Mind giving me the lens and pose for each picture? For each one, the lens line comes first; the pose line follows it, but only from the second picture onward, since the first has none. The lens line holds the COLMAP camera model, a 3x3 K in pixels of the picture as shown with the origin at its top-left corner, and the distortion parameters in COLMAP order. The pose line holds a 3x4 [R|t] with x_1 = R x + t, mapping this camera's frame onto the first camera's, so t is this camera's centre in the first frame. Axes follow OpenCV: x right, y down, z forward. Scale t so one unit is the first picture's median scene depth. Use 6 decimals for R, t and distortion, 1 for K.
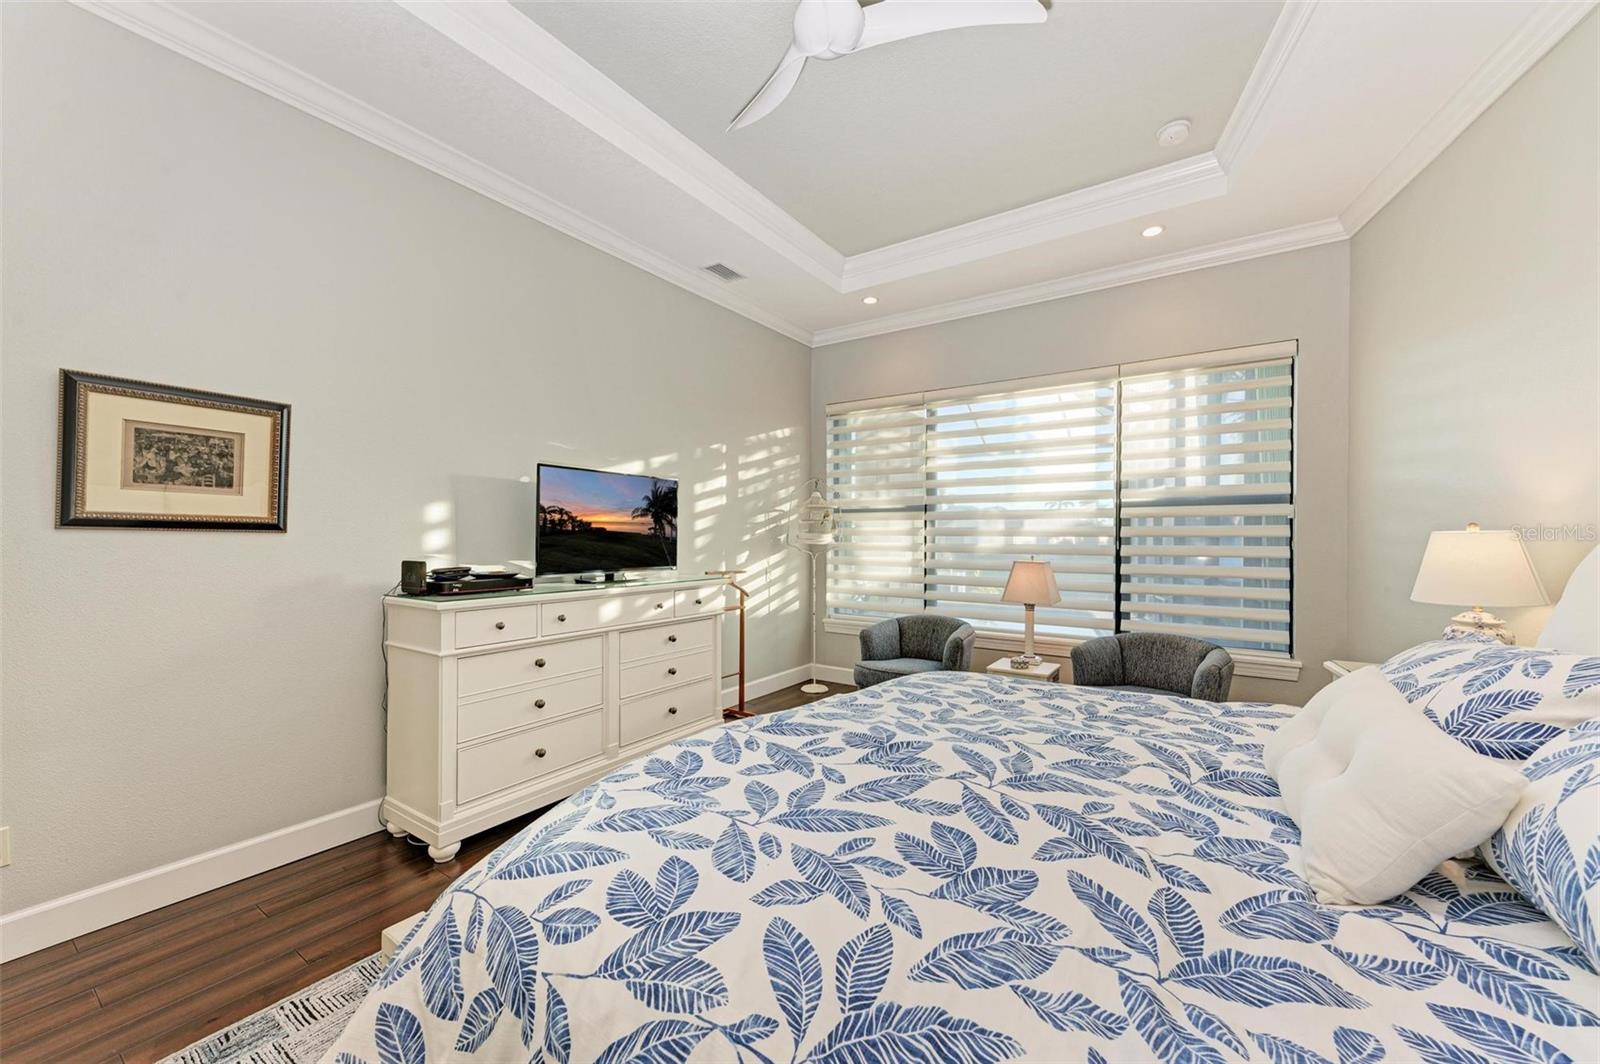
lens RADIAL K [[613.4, 0, 802.2], [0, 613.4, 538.0], [0, 0, 1]] dist [0.023442, -0.007264]
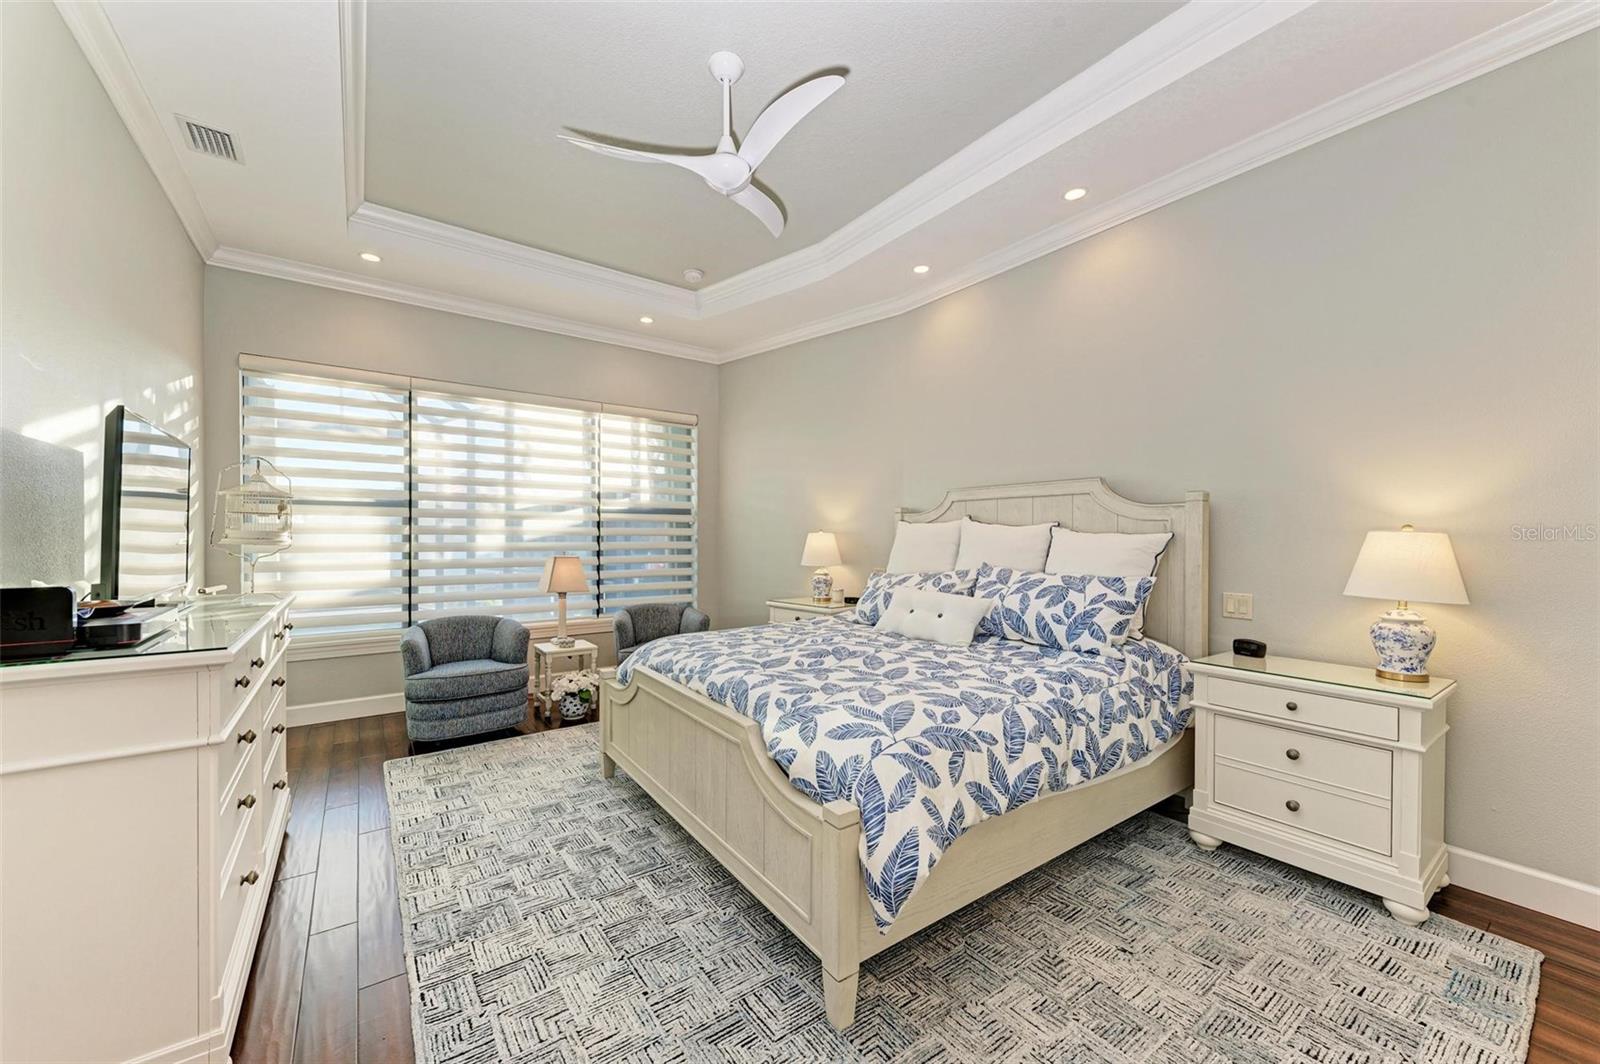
lens RADIAL K [[613.4, 0, 802.2], [0, 613.4, 538.0], [0, 0, 1]] dist [0.023442, -0.007264]
pose [[0.333146, -0.005475, 0.942859, -0.566388], [0.000220, 0.999984, 0.005729, -0.003767], [-0.942875, -0.001701, 0.333141, 0.169398]]
